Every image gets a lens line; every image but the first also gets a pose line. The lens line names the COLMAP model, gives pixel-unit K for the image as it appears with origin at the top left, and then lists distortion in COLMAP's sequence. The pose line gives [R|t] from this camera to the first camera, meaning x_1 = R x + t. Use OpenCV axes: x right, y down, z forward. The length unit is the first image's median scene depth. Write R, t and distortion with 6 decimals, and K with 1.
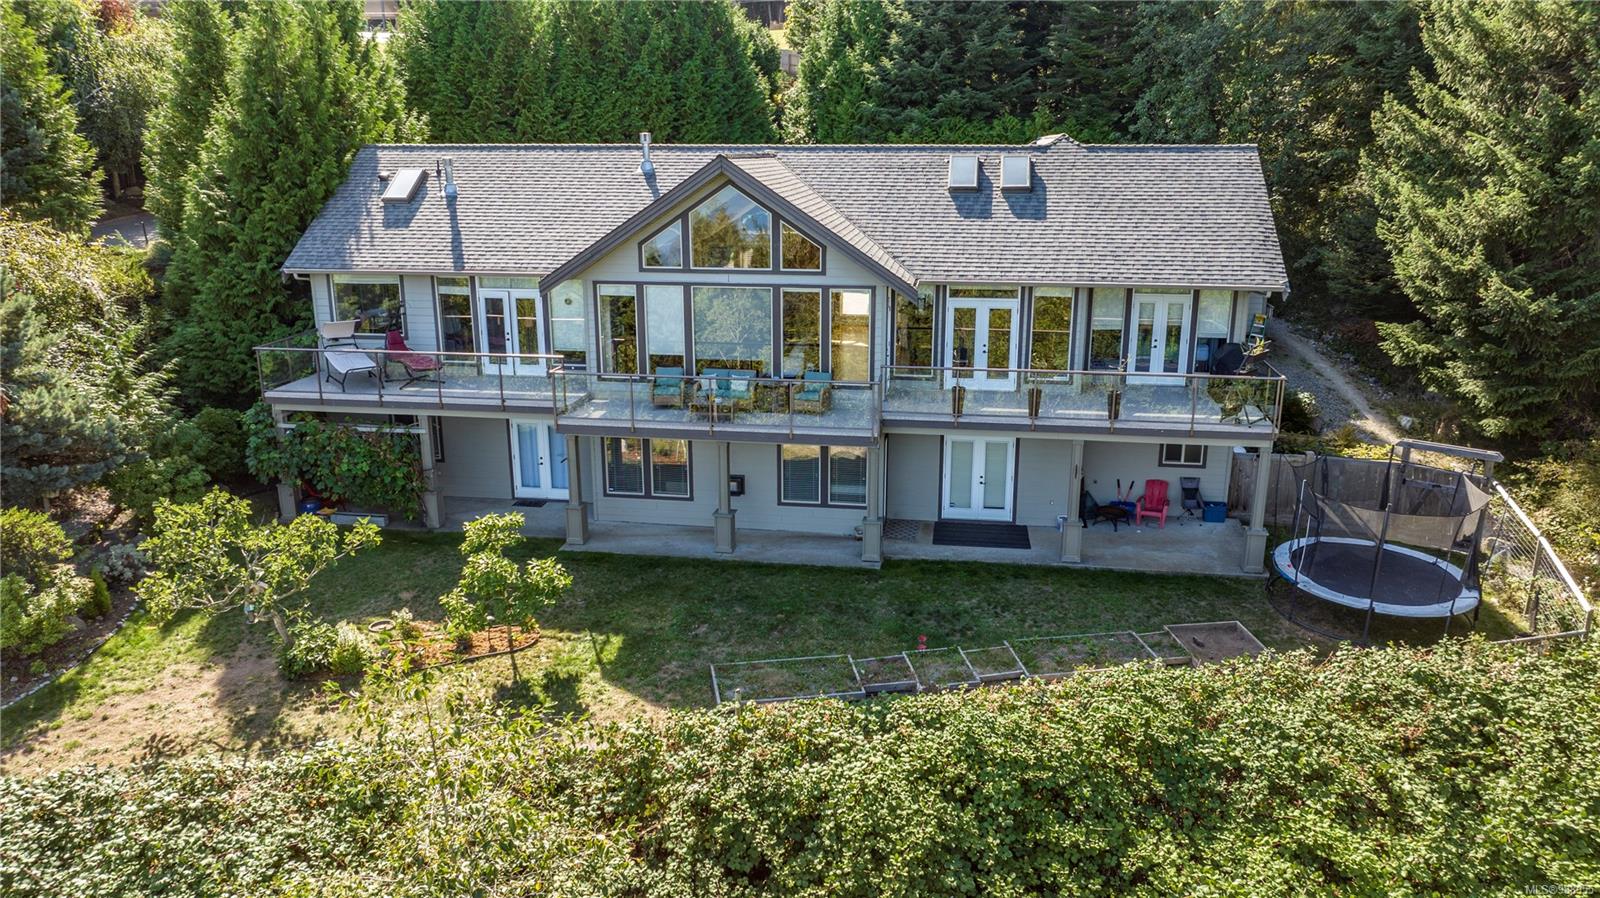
lens RADIAL K [[1125.8, 0, 800.0], [0, 1125.8, 448.7], [0, 0, 1]] dist [-0.034010, 0.033051]
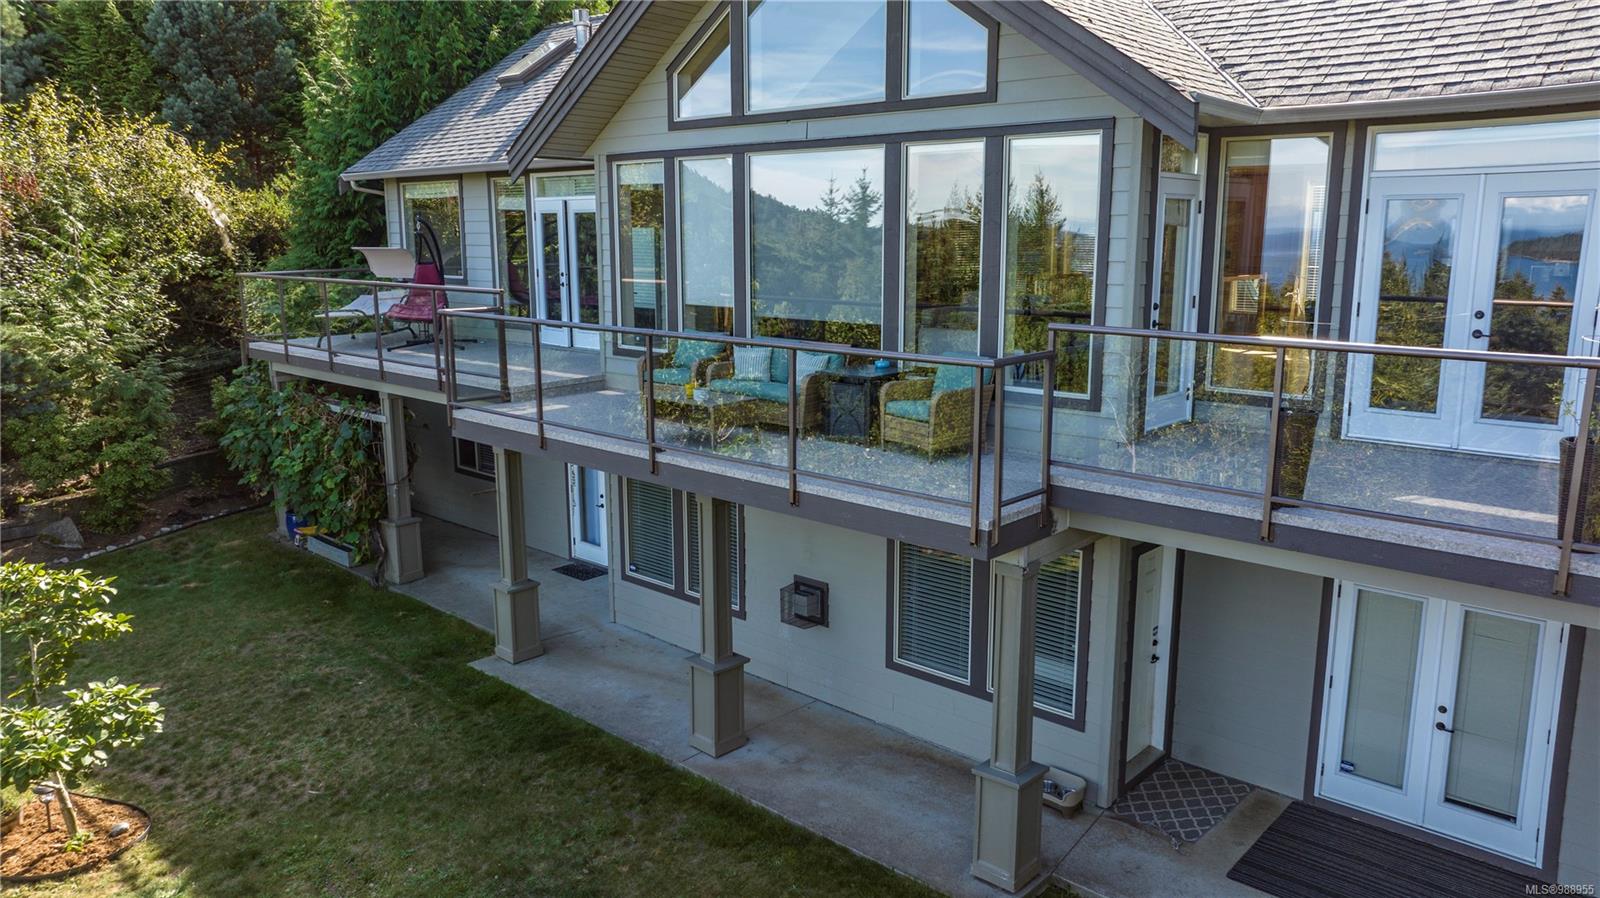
lens RADIAL K [[1125.8, 0, 811.1], [0, 1125.8, 445.7], [0, 0, 1]] dist [-0.034010, 0.033051]
pose [[0.836197, 0.105081, -0.538268, 0.177687], [-0.145352, 0.988837, -0.032762, -0.014957], [0.528817, 0.105634, 0.842136, 0.616832]]
